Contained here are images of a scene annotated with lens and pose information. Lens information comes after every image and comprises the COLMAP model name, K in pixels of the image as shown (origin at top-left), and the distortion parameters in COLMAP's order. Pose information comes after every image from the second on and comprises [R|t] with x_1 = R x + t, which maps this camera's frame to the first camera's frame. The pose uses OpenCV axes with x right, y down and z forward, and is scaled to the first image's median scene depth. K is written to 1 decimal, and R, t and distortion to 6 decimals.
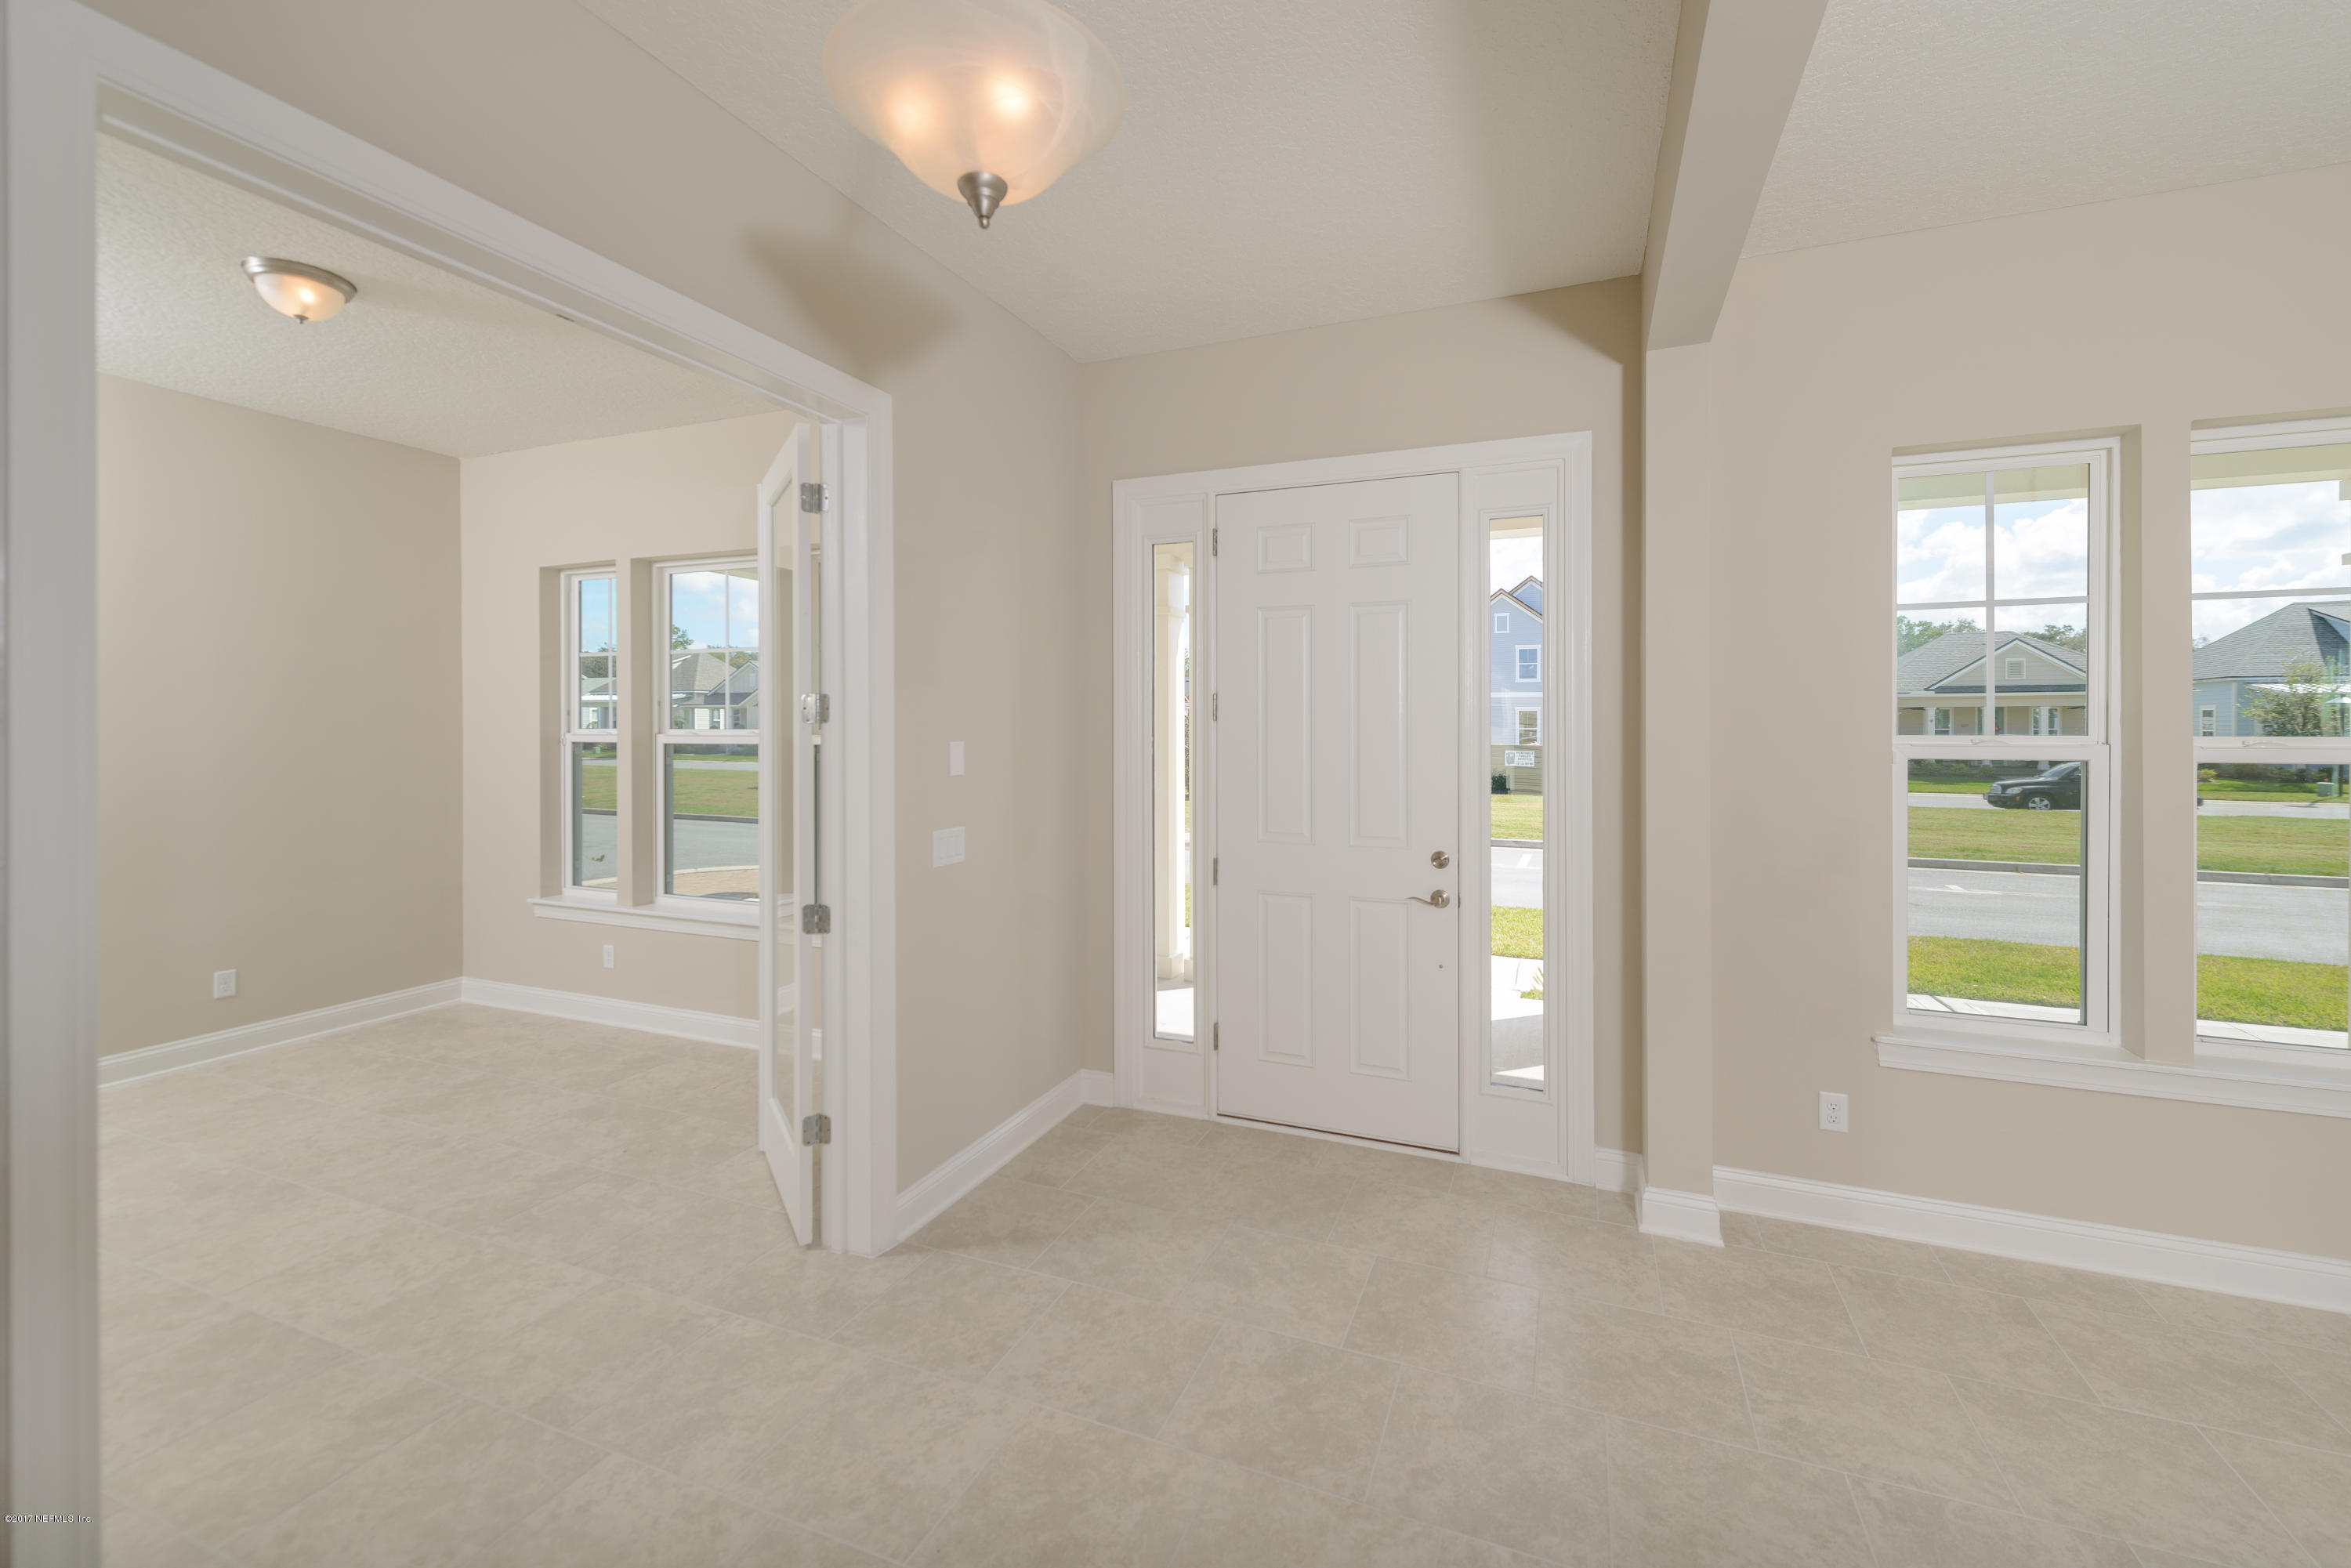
lens RADIAL K [[943.0, 0, 1186.6], [0, 943.0, 763.7], [0, 0, 1]] dist [0.010309, -0.004669]
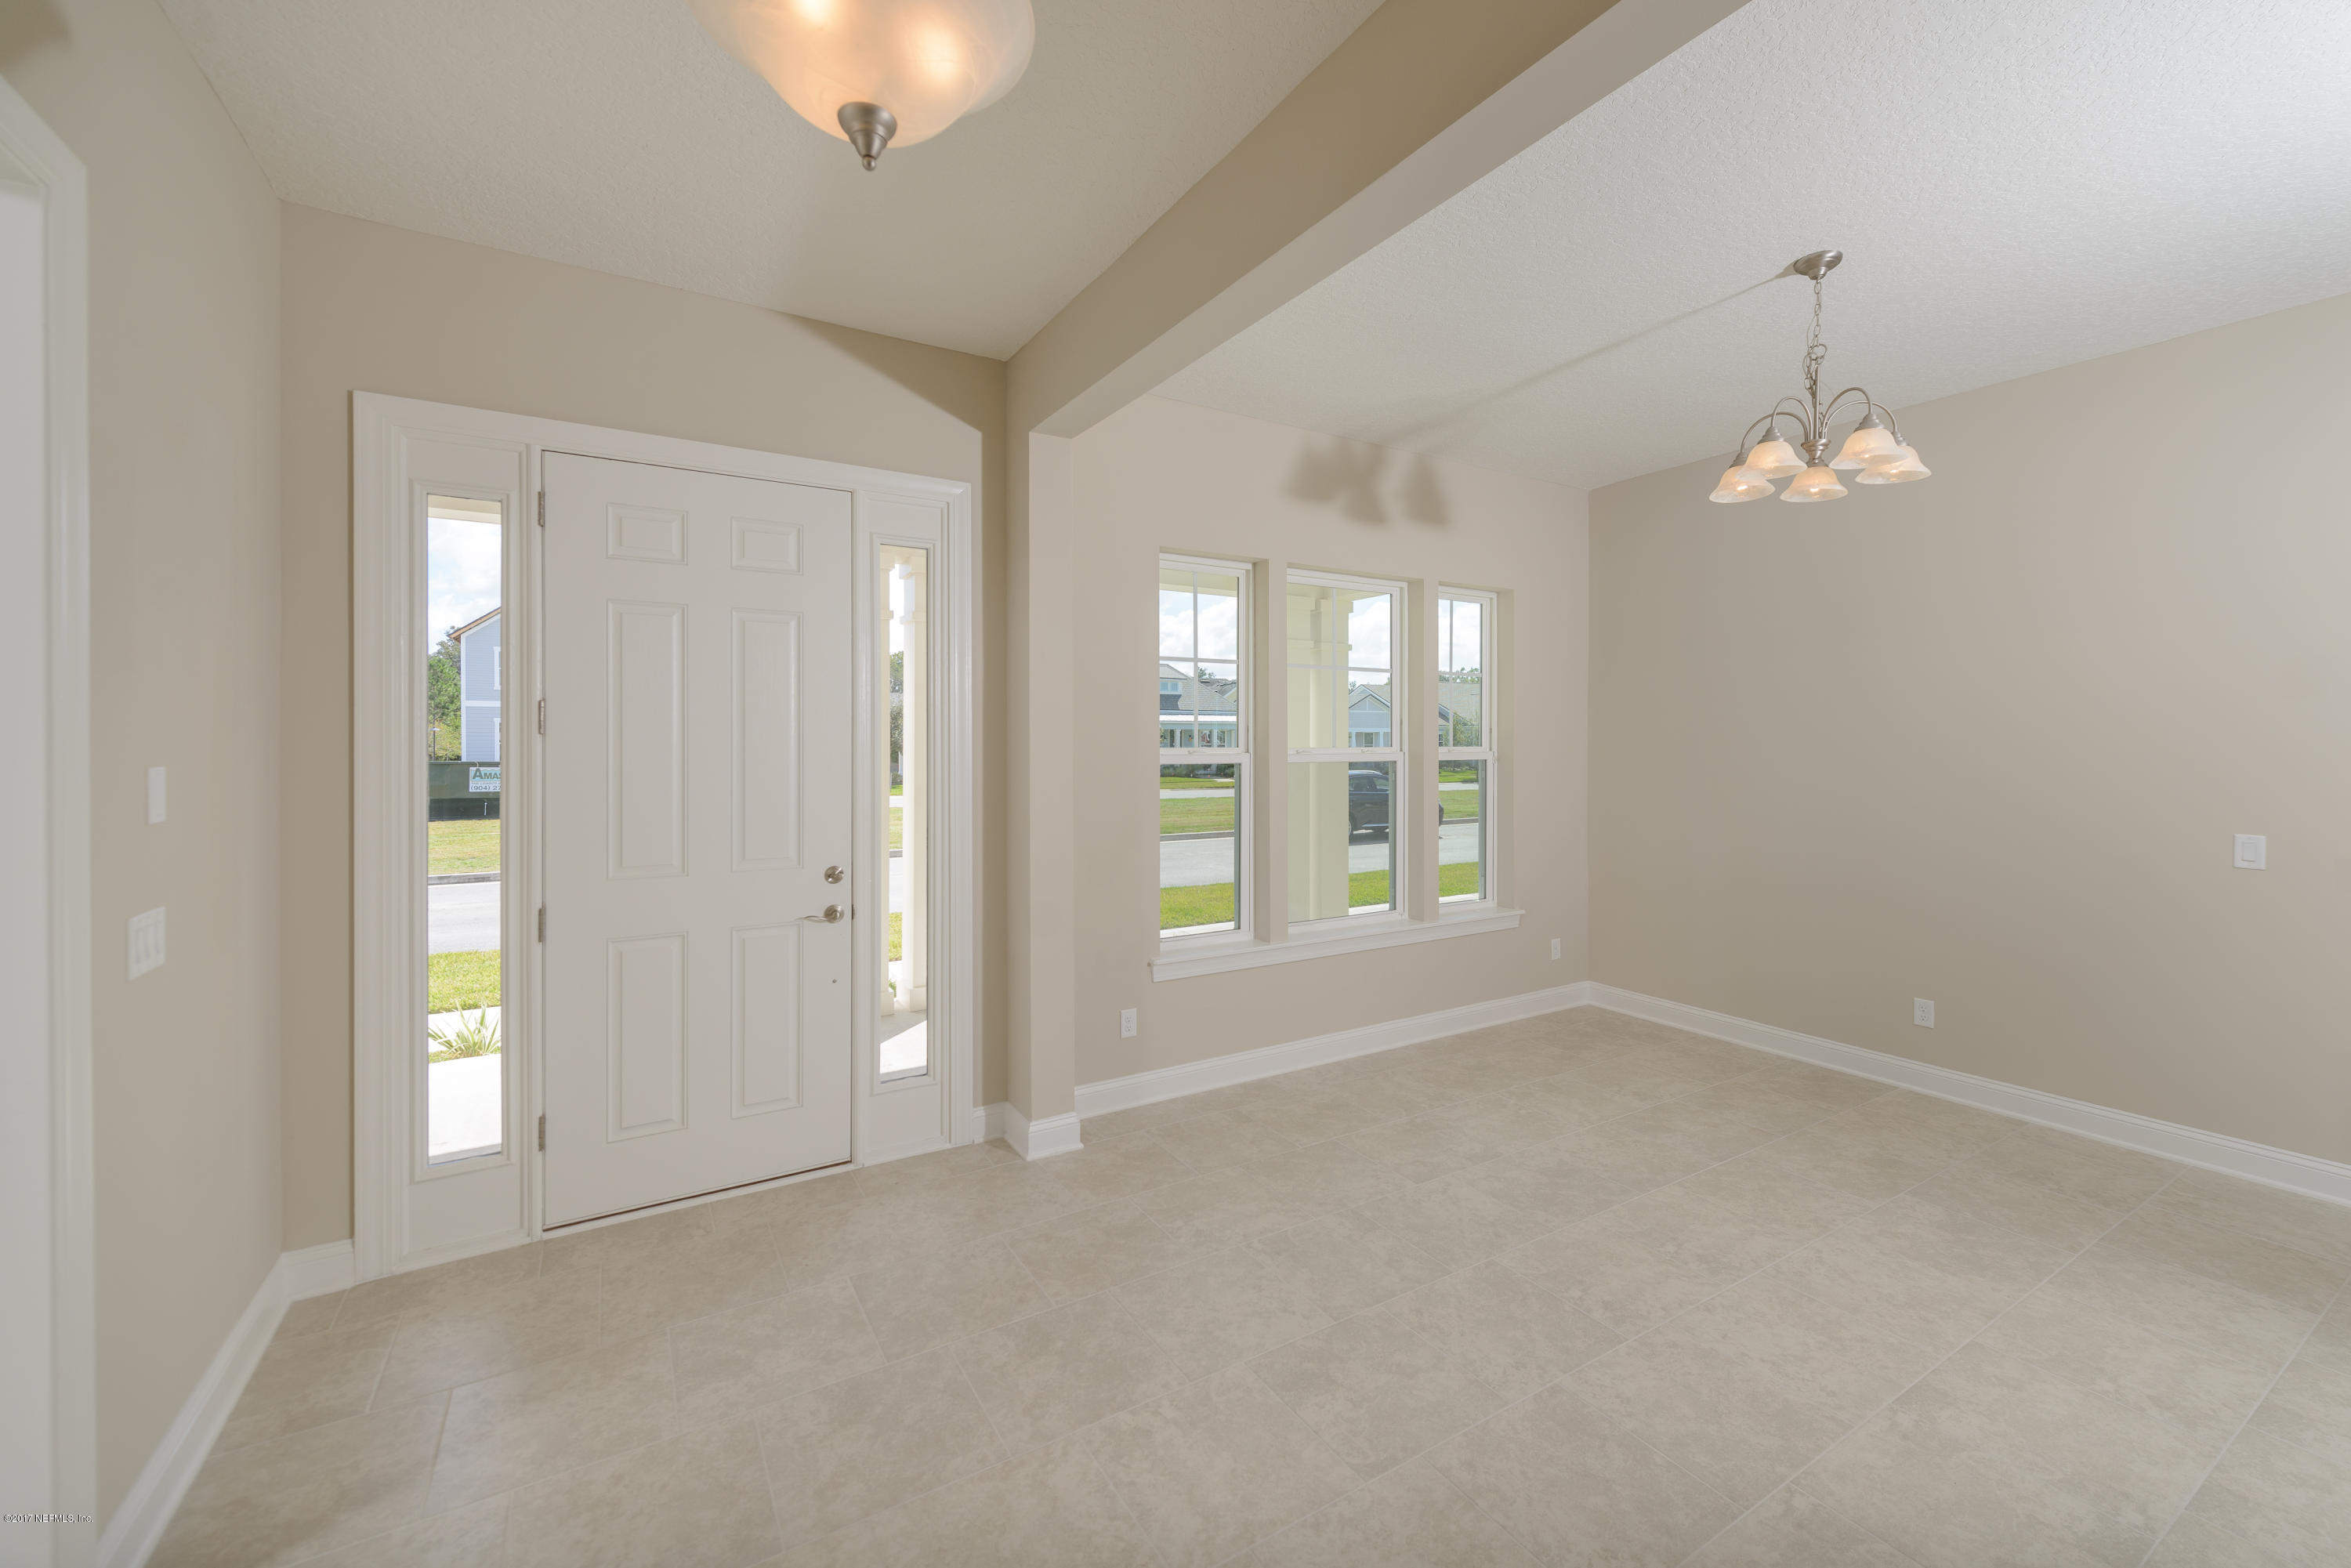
lens RADIAL K [[943.0, 0, 1186.6], [0, 943.0, 763.7], [0, 0, 1]] dist [0.010309, -0.004669]
pose [[0.600214, -0.019862, 0.799593, -0.356700], [0.030234, 0.999541, 0.002133, -0.006440], [-0.799268, 0.022895, 0.600539, 0.110781]]
